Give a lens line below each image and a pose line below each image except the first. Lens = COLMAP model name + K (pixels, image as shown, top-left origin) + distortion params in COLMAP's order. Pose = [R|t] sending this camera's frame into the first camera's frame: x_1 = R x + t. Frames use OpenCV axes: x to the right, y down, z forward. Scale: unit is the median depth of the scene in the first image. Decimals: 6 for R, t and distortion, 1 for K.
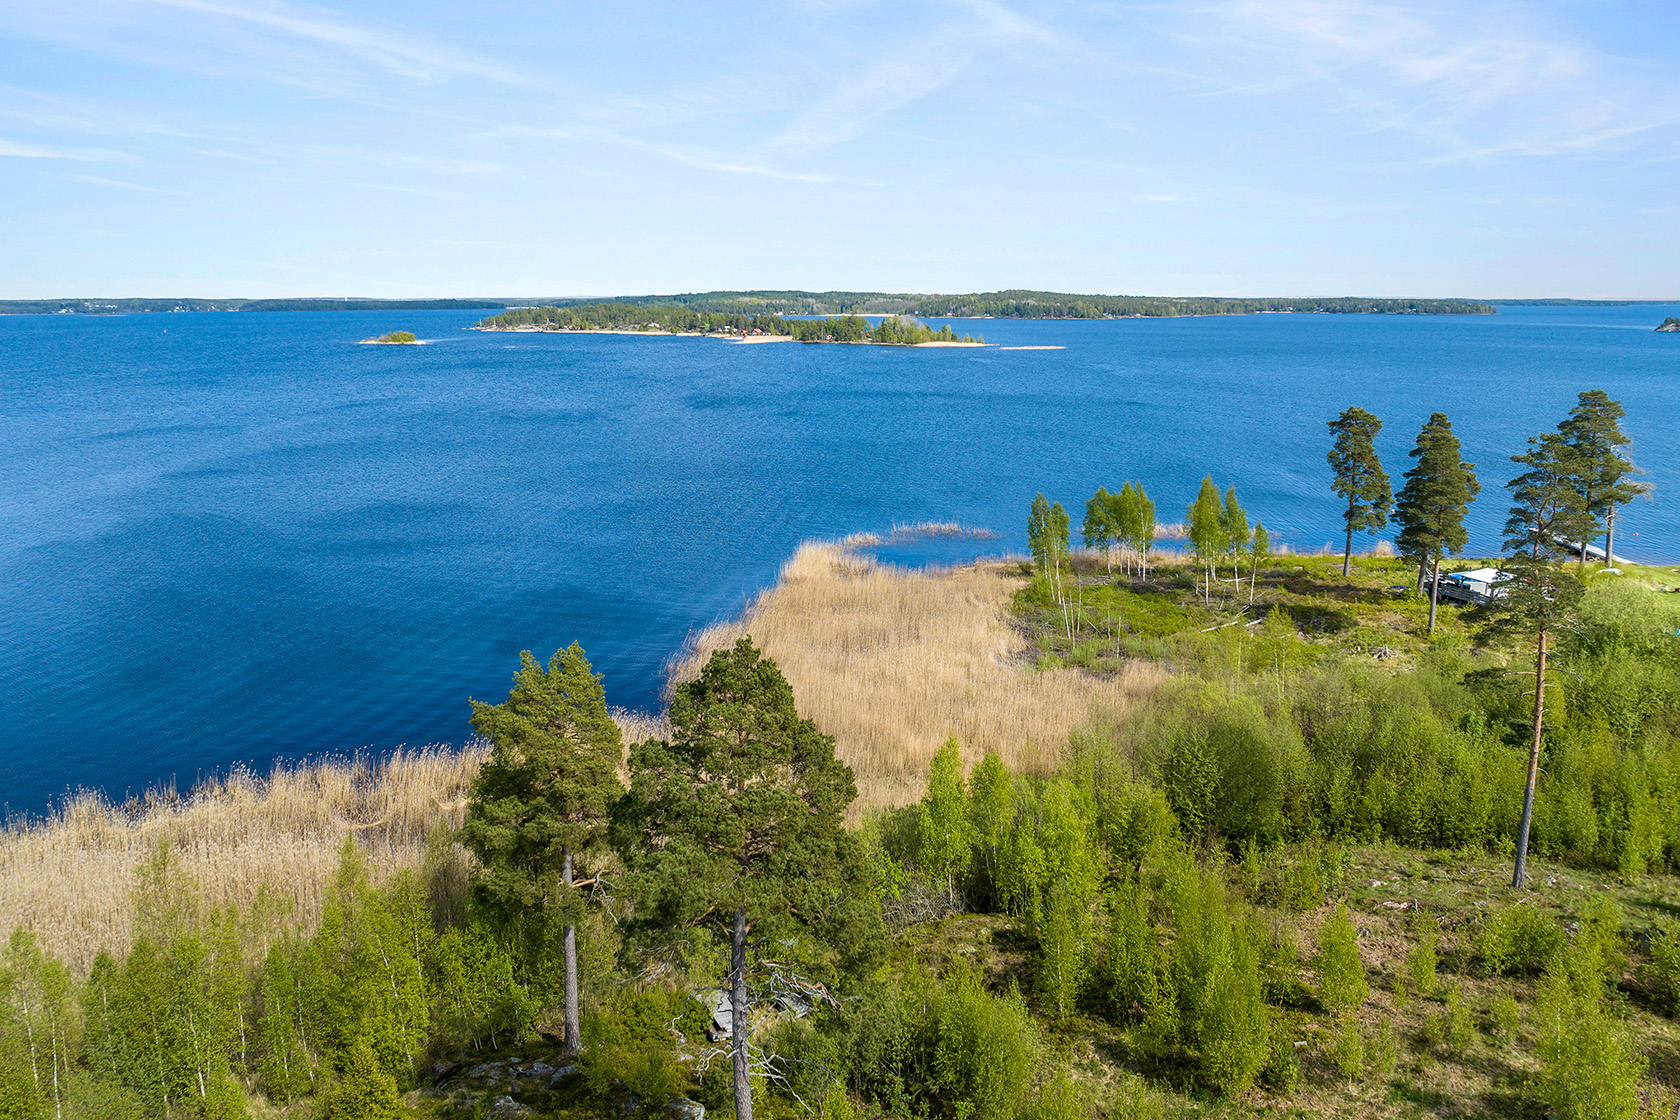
lens RADIAL K [[1207.3, 0, 853.5], [0, 1207.3, 507.8], [0, 0, 1]] dist [-0.040099, -0.000926]
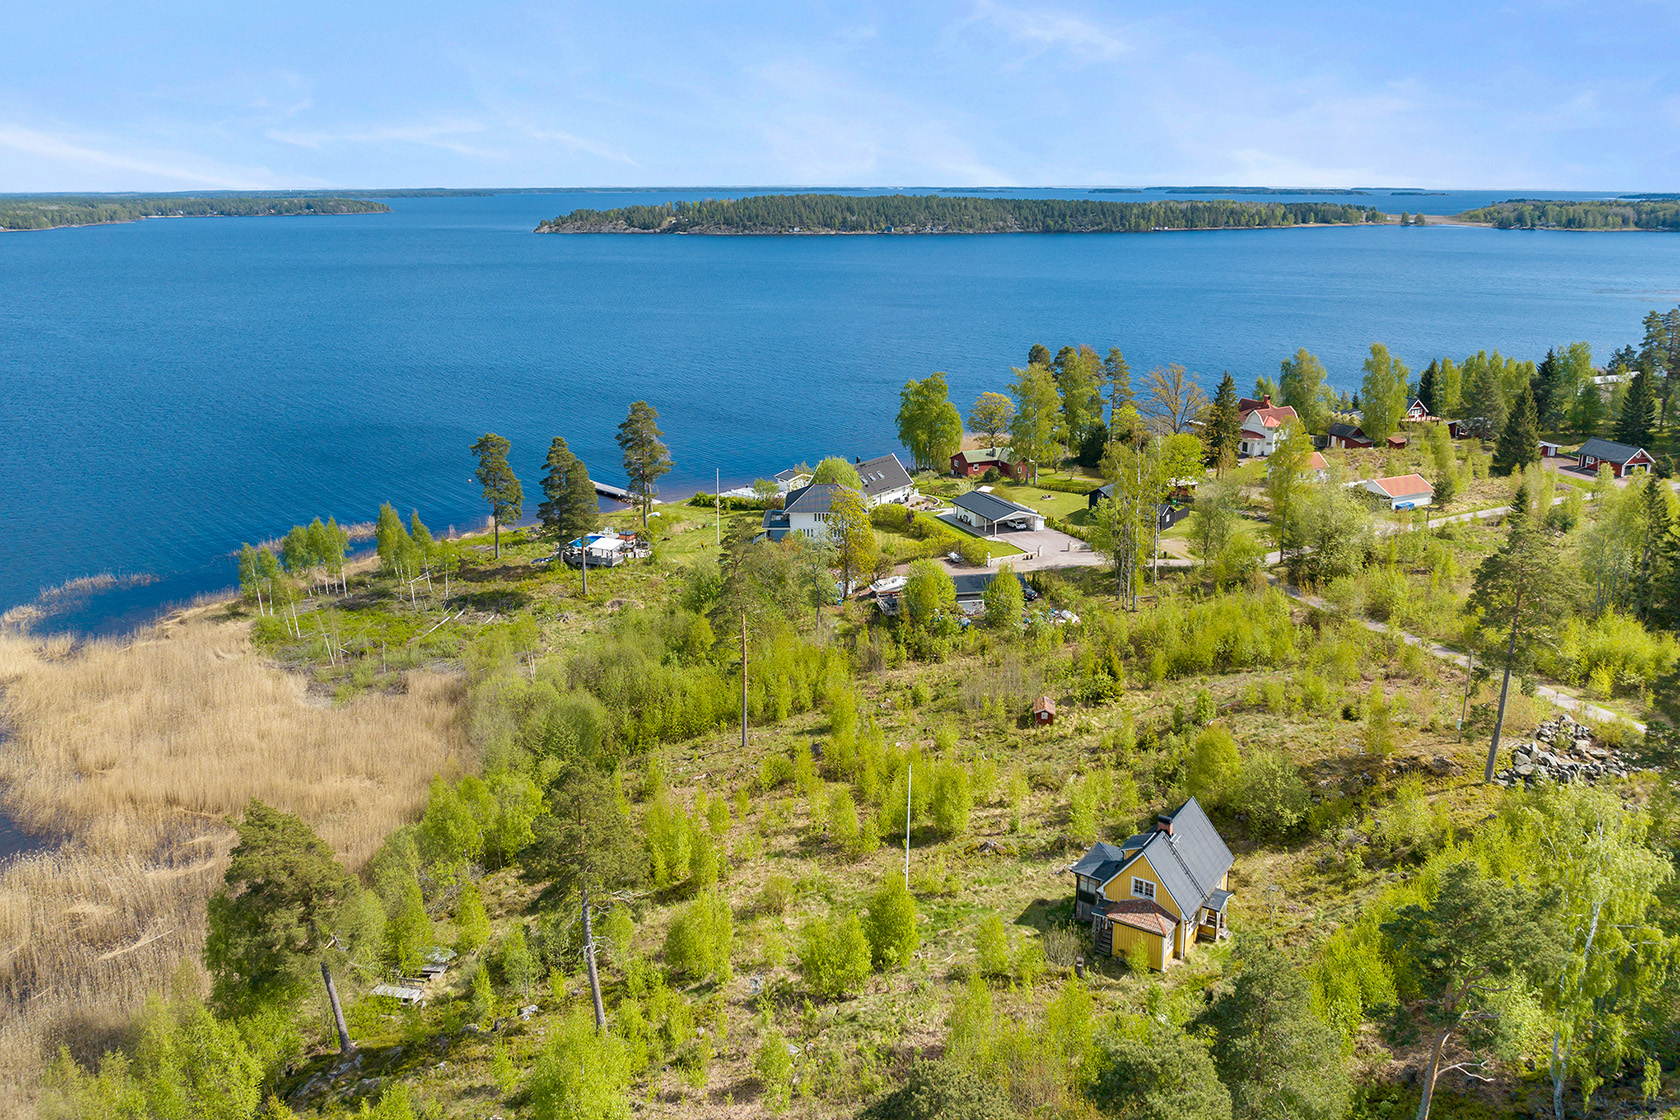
lens RADIAL K [[1207.3, 0, 853.5], [0, 1207.3, 507.8], [0, 0, 1]] dist [-0.040099, -0.000926]
pose [[0.662911, -0.182343, 0.726154, -0.351985], [0.126726, 0.983222, 0.131206, -0.153082], [-0.737895, 0.005044, 0.674897, -0.228634]]
